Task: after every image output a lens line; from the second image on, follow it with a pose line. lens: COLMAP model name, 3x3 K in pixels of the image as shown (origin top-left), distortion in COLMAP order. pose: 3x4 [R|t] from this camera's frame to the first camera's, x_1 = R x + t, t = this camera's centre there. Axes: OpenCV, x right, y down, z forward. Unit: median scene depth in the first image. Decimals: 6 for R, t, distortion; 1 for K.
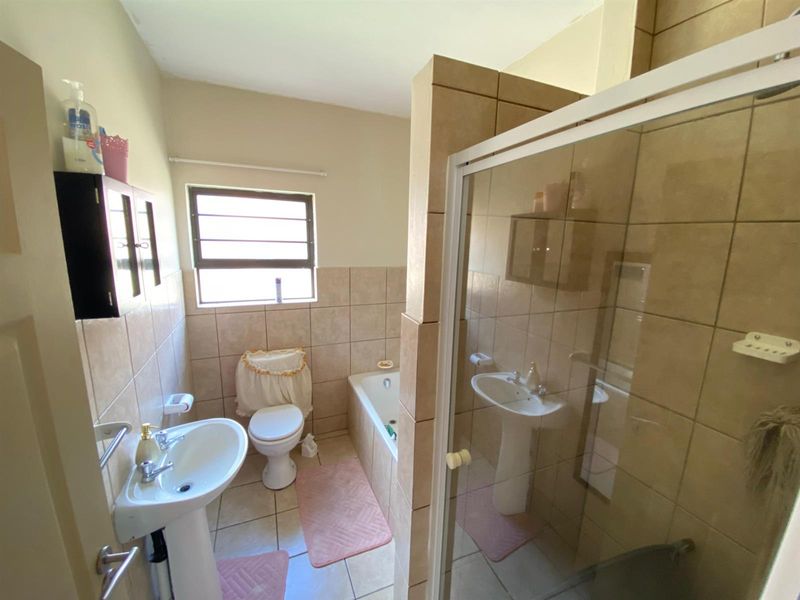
lens RADIAL K [[328.5, 0, 402.2], [0, 328.5, 299.6], [0, 0, 1]] dist [-0.003133, -0.000302]
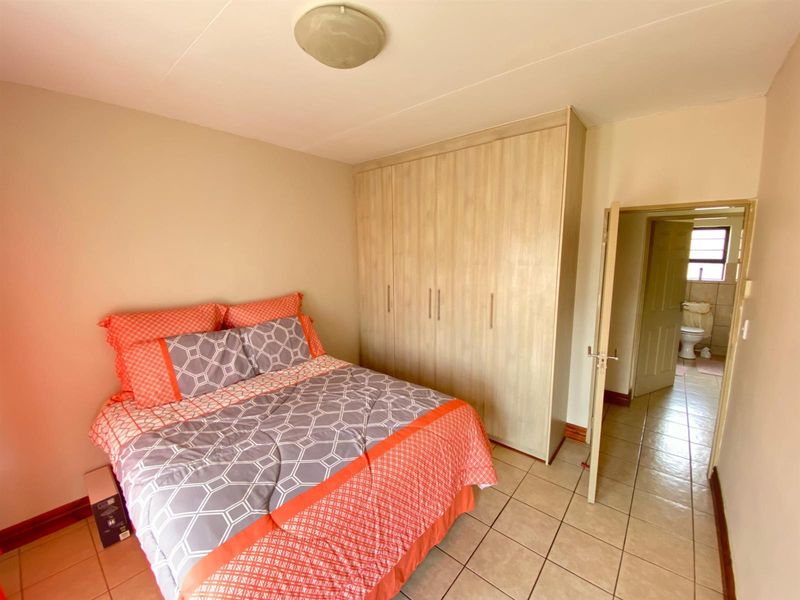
lens RADIAL K [[328.5, 0, 403.9], [0, 328.5, 300.2], [0, 0, 1]] dist [-0.003133, -0.000302]
pose [[0.462370, 0.109276, -0.879927, 0.577450], [-0.142861, 0.988593, 0.047703, 0.297158], [0.875102, 0.103651, 0.472707, -1.549476]]
